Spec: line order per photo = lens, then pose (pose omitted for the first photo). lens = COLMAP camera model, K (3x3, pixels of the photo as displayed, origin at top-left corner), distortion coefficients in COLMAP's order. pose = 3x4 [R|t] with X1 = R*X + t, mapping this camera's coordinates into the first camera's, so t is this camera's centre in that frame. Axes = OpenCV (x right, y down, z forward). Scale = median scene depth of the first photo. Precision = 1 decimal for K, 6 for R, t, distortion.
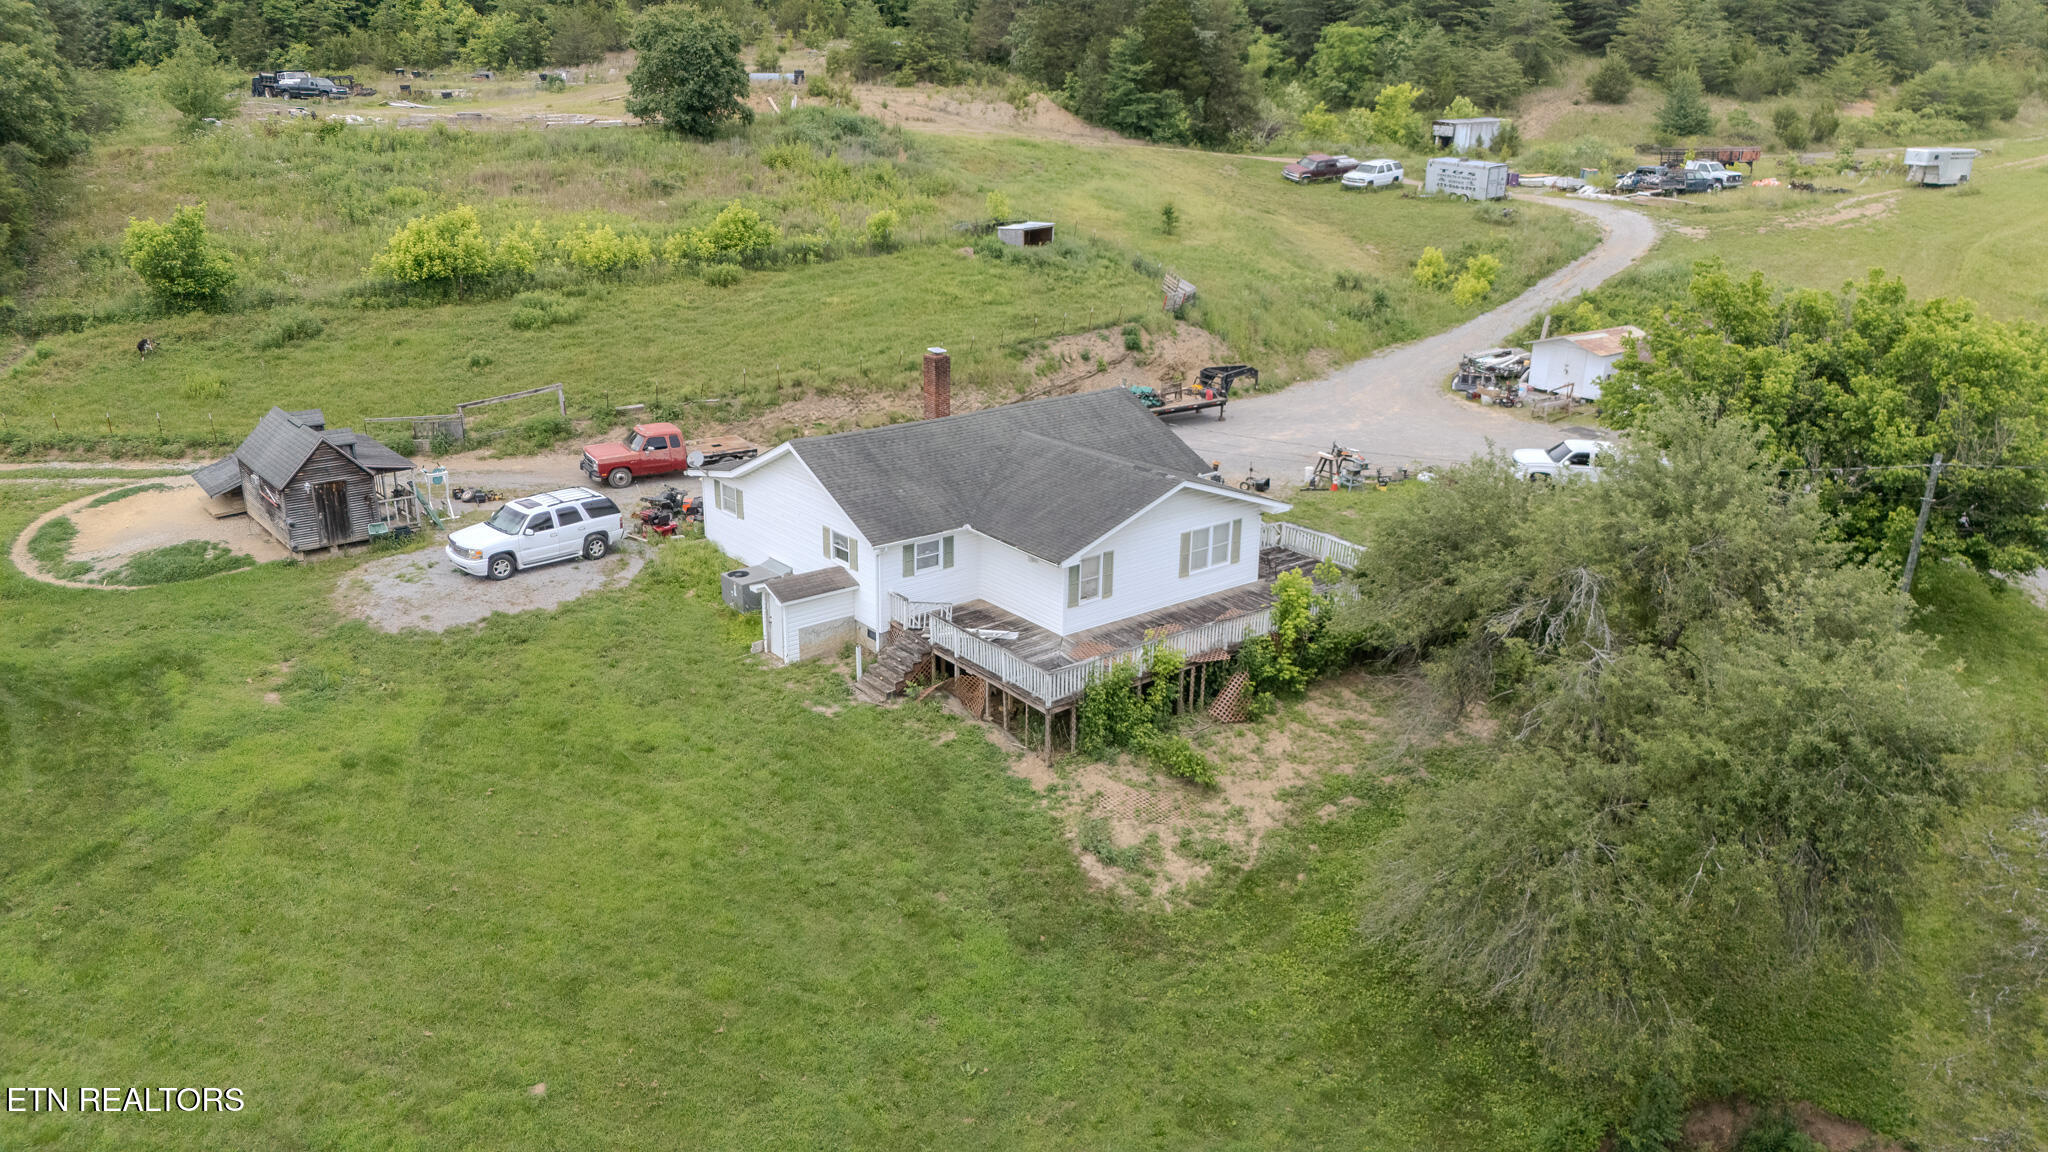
lens RADIAL K [[1508.4, 0, 1030.9], [0, 1508.4, 566.2], [0, 0, 1]] dist [0.088469, -0.132682]
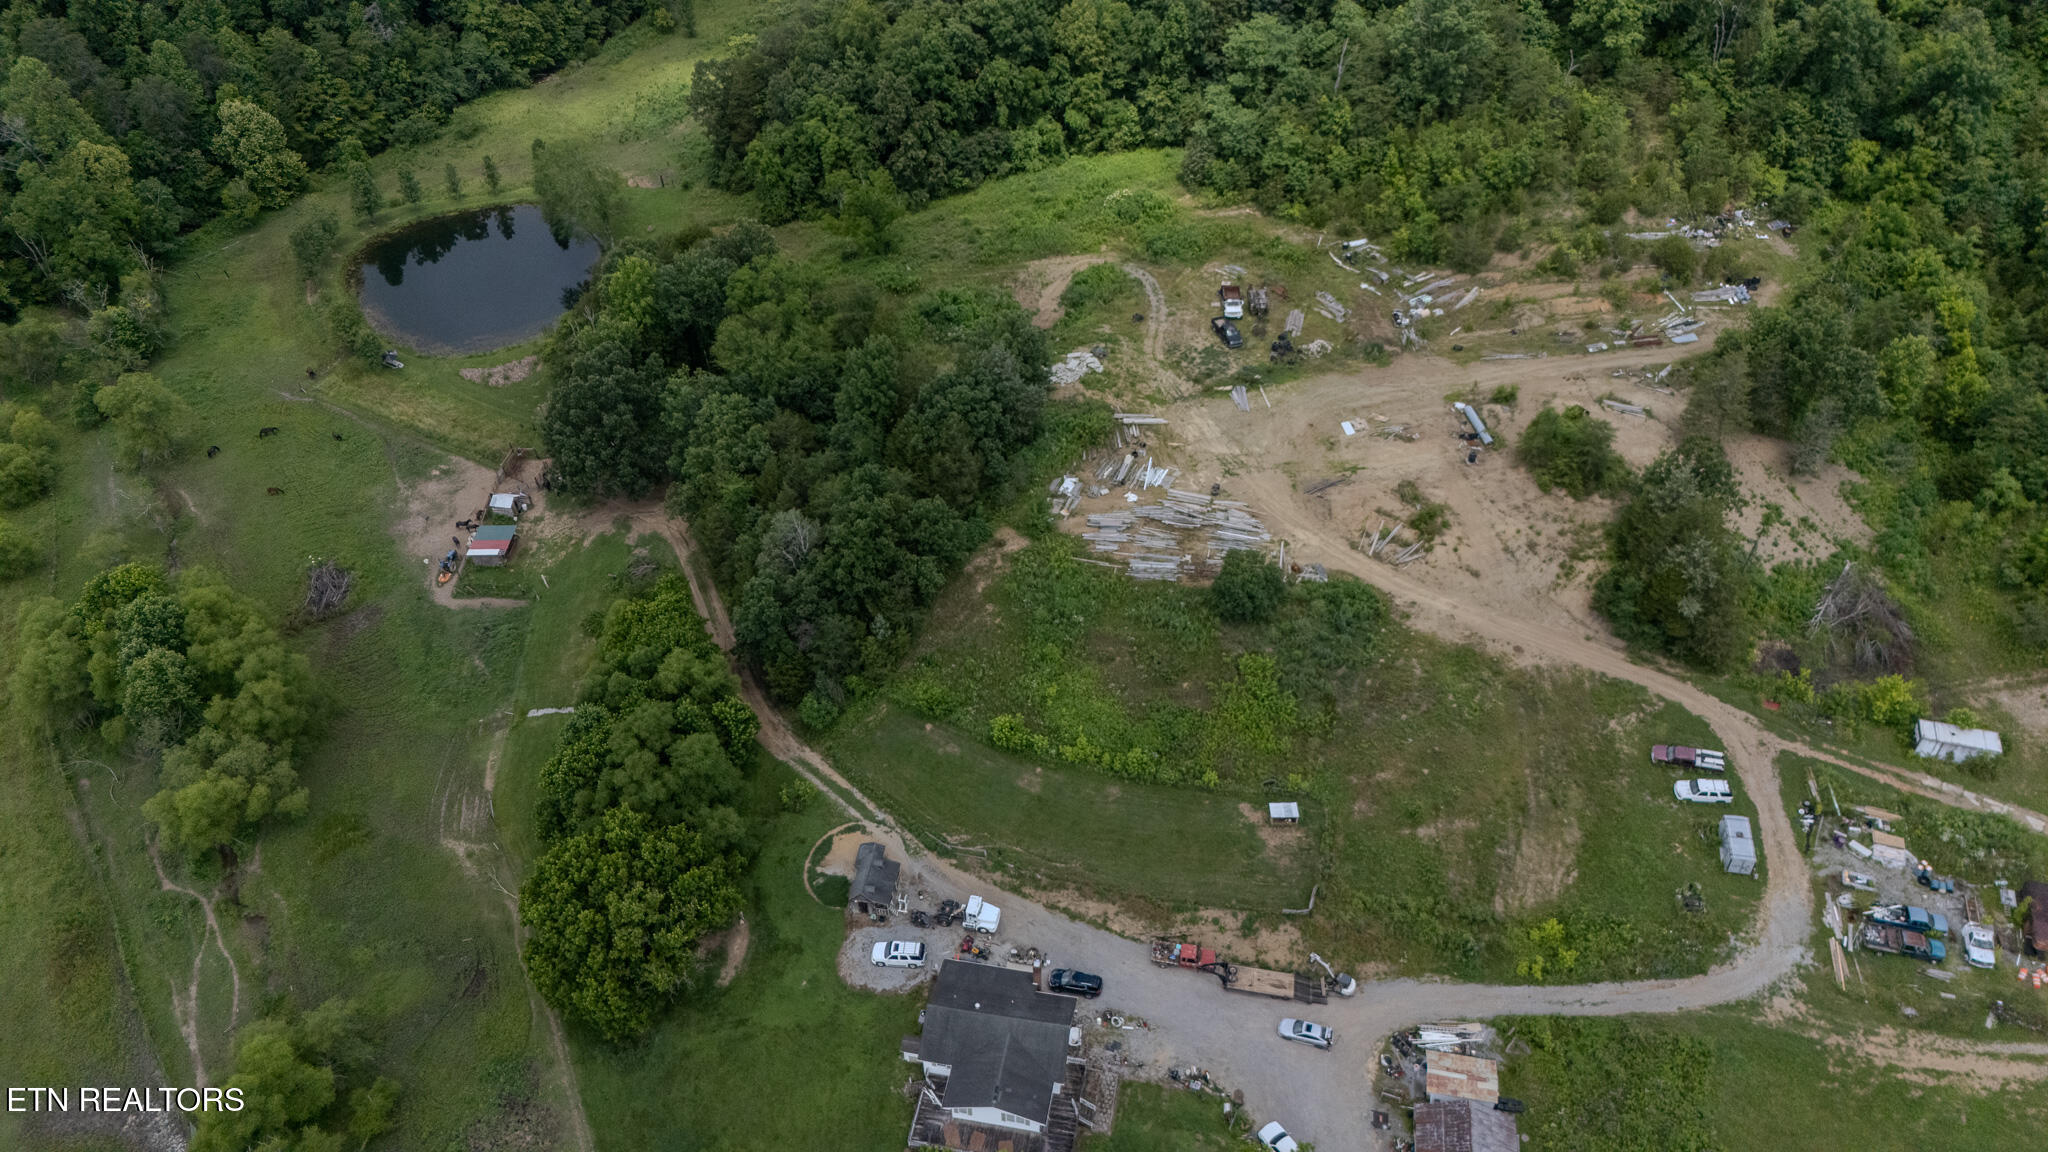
lens RADIAL K [[1503.0, 0, 1024.0], [0, 1503.0, 576.0], [0, 0, 1]] dist [0.062545, -0.050177]
pose [[0.631037, 0.488479, -0.602645, 1.270493], [-0.210091, 0.855433, 0.473388, -2.114976], [0.746762, -0.172115, 0.642435, -0.630569]]
